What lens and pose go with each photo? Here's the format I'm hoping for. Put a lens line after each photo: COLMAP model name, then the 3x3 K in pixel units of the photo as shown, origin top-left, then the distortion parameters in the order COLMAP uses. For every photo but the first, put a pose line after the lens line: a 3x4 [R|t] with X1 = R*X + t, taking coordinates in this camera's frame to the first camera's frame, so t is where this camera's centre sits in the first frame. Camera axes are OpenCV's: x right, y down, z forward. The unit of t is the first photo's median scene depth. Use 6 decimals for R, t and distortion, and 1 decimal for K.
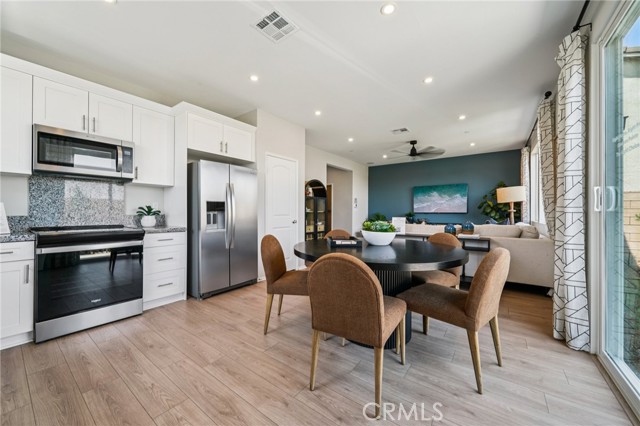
lens RADIAL K [[243.7, 0, 317.8], [0, 243.7, 212.2], [0, 0, 1]] dist [-0.000936, -0.000113]
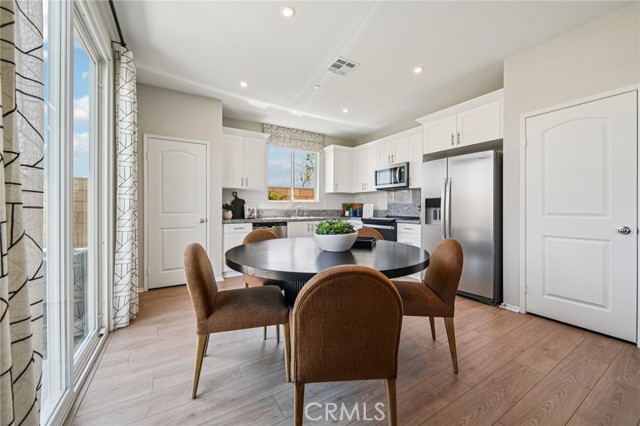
lens RADIAL K [[243.7, 0, 317.8], [0, 243.7, 209.8], [0, 0, 1]] dist [-0.000936, -0.000113]
pose [[-0.375454, 0.008323, -0.926804, 0.728048], [-0.000432, 0.999958, 0.009155, -0.002204], [0.926841, 0.003837, -0.375435, 0.914533]]
